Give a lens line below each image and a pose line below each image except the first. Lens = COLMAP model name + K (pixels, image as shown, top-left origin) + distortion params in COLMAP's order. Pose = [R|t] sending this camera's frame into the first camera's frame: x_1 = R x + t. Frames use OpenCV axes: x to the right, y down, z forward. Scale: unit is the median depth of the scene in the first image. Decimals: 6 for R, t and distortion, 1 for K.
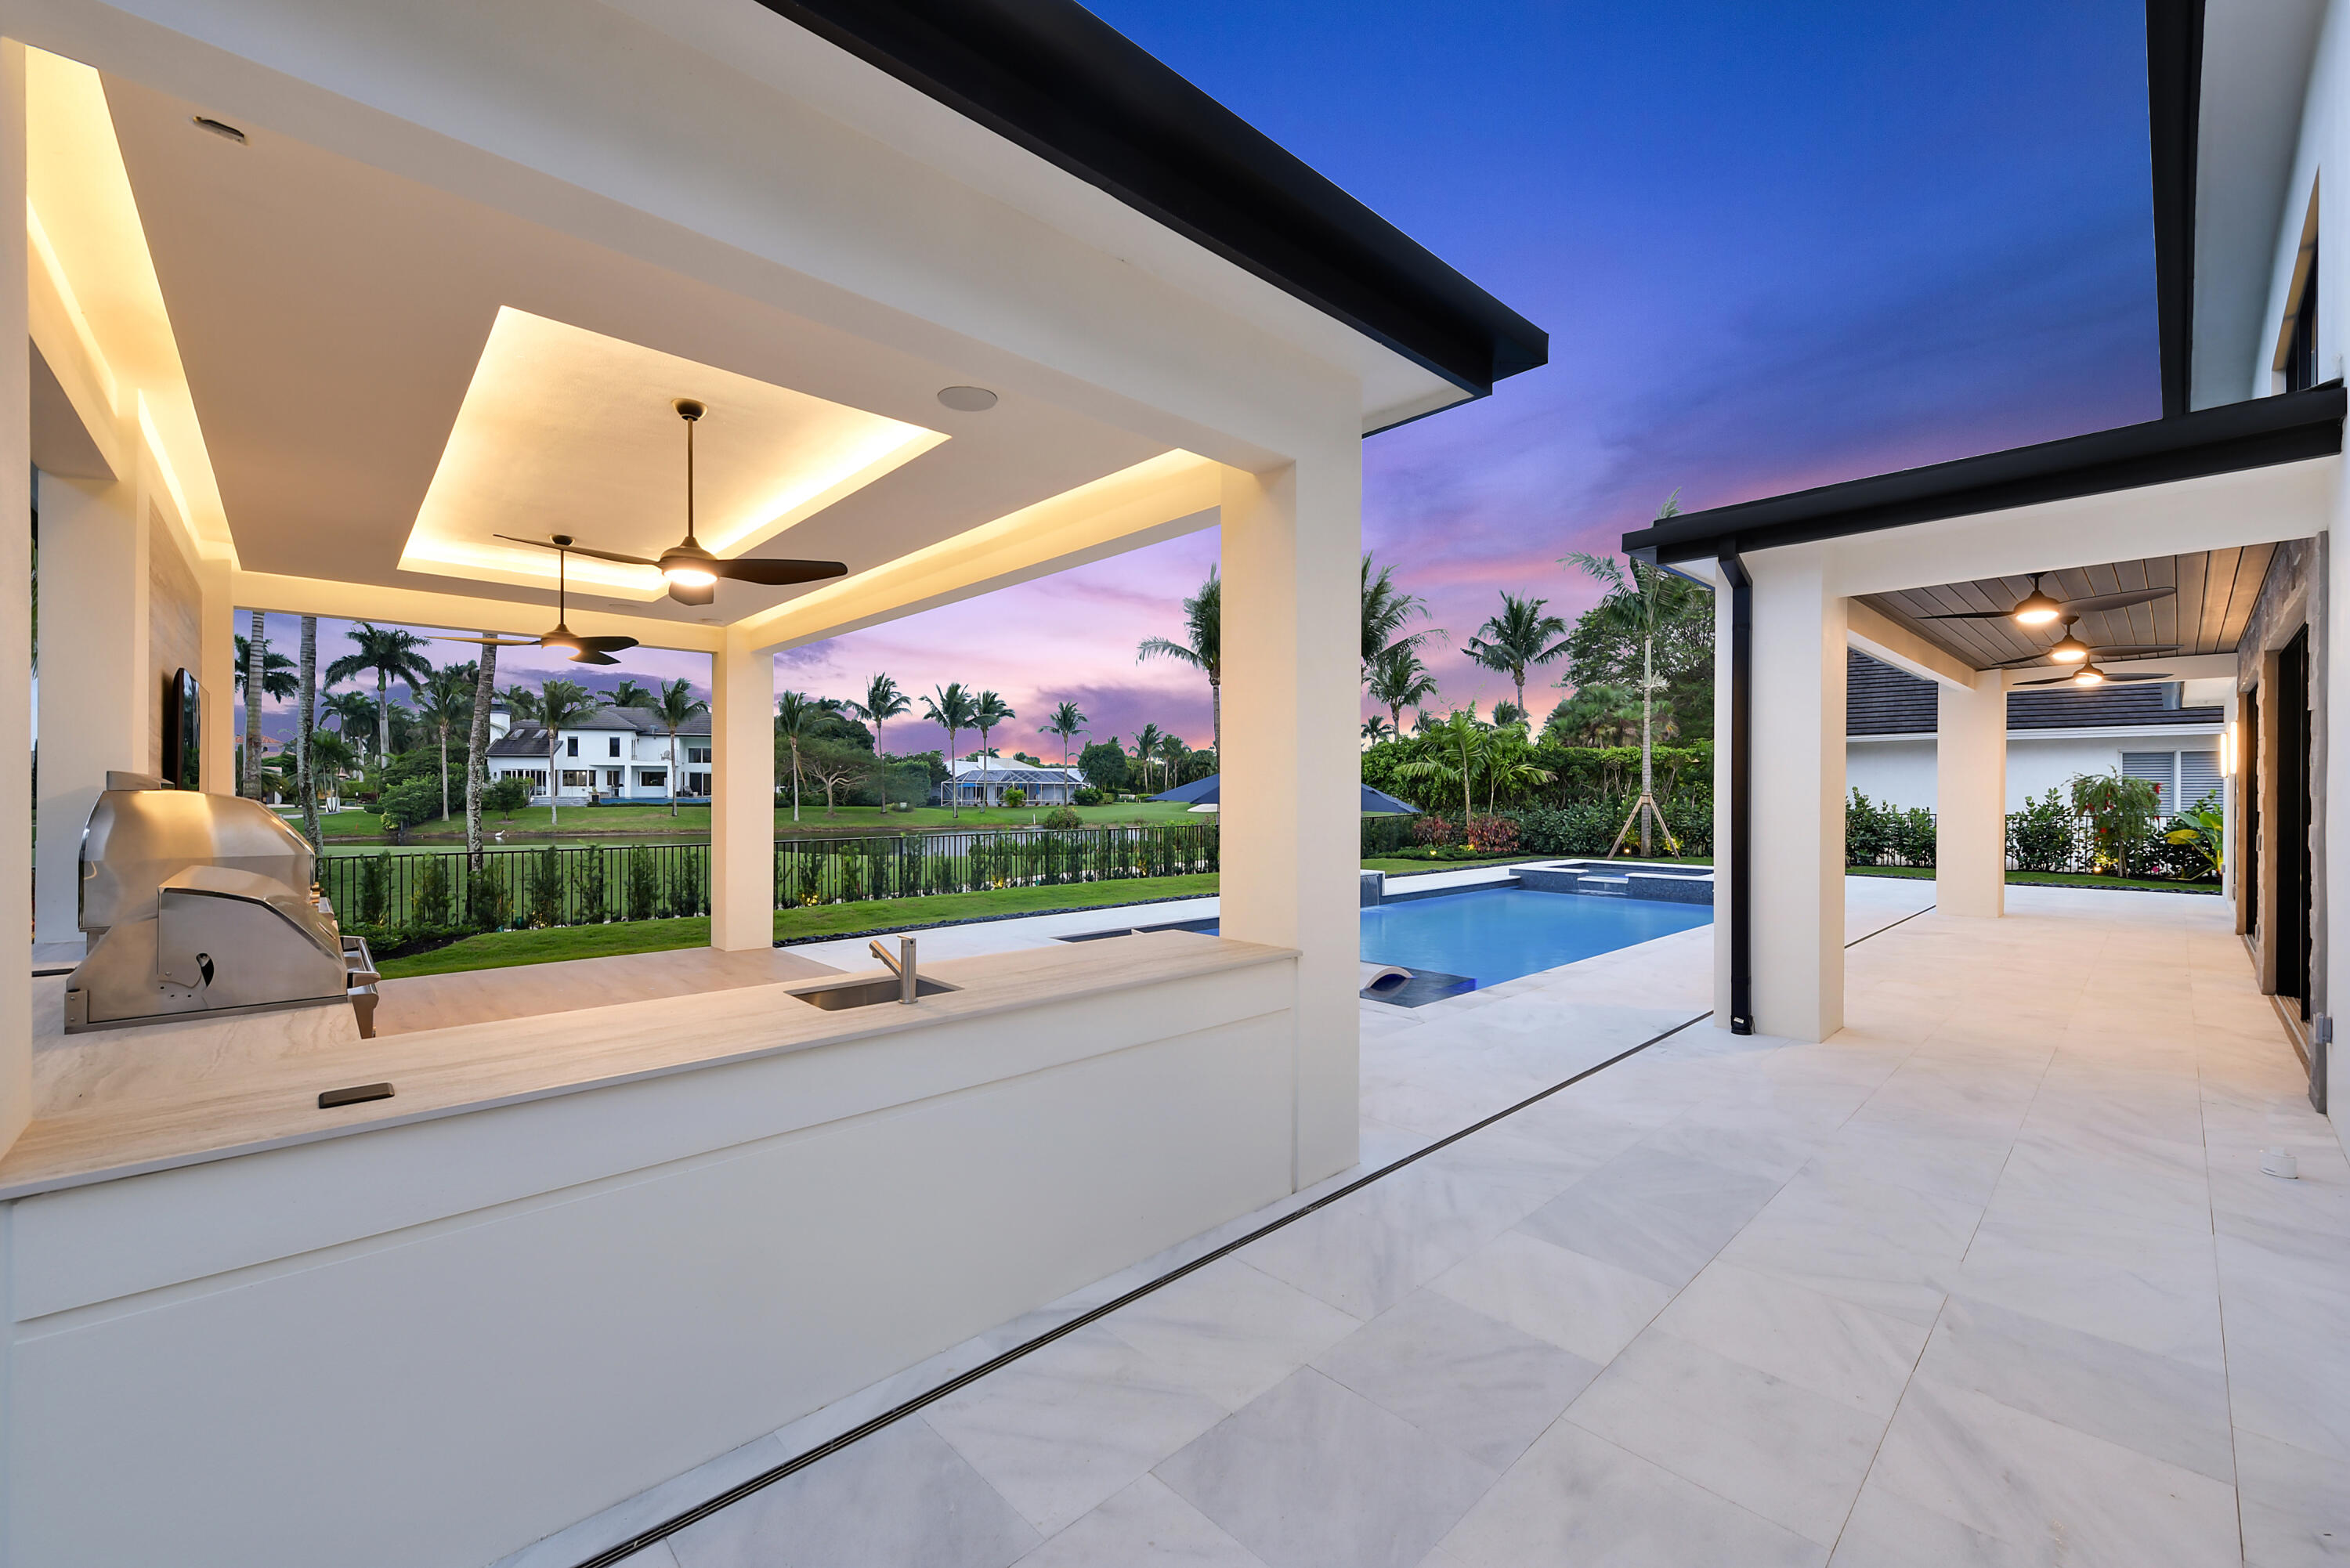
lens RADIAL K [[930.4, 0, 1194.0], [0, 930.4, 789.0], [0, 0, 1]] dist [0.008485, -0.000257]
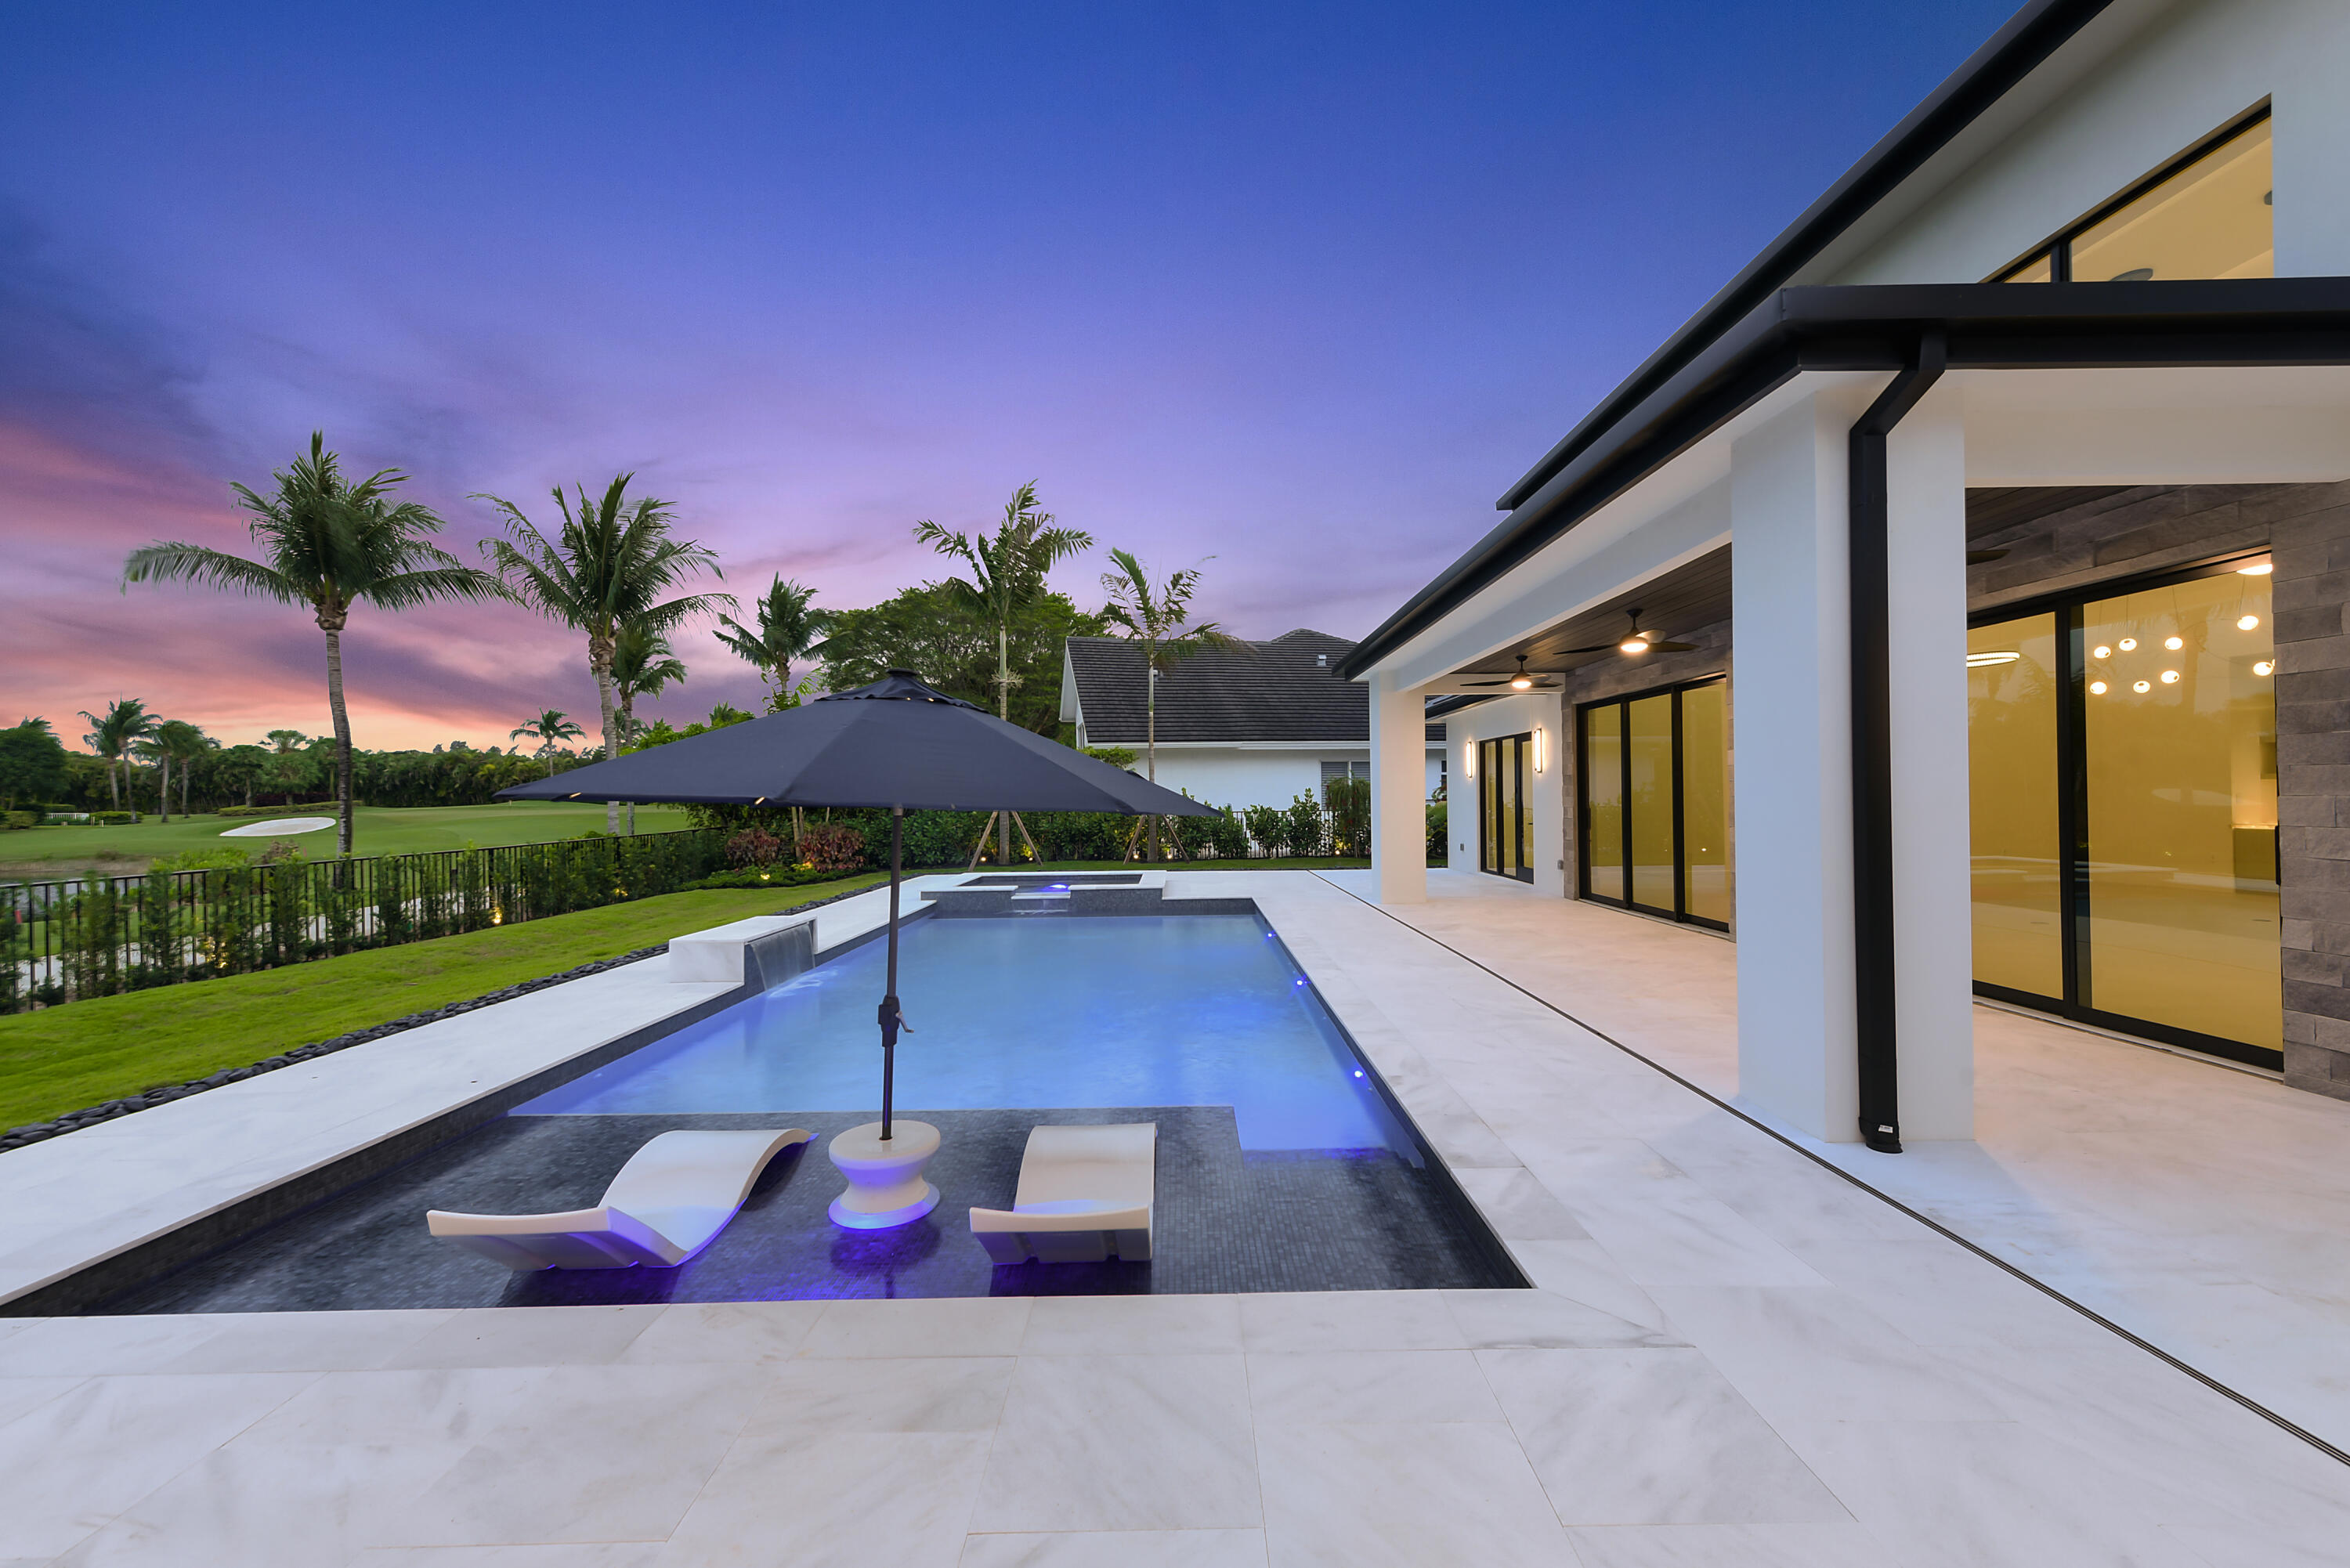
lens RADIAL K [[888.2, 0, 1175.0], [0, 888.2, 784.0], [0, 0, 1]] dist [-0.000987, -0.000242]
pose [[0.672963, 0.004080, 0.739665, -0.032635], [0.009106, 0.999863, -0.013800, 0.003911], [-0.739620, 0.016022, 0.672834, 0.168163]]
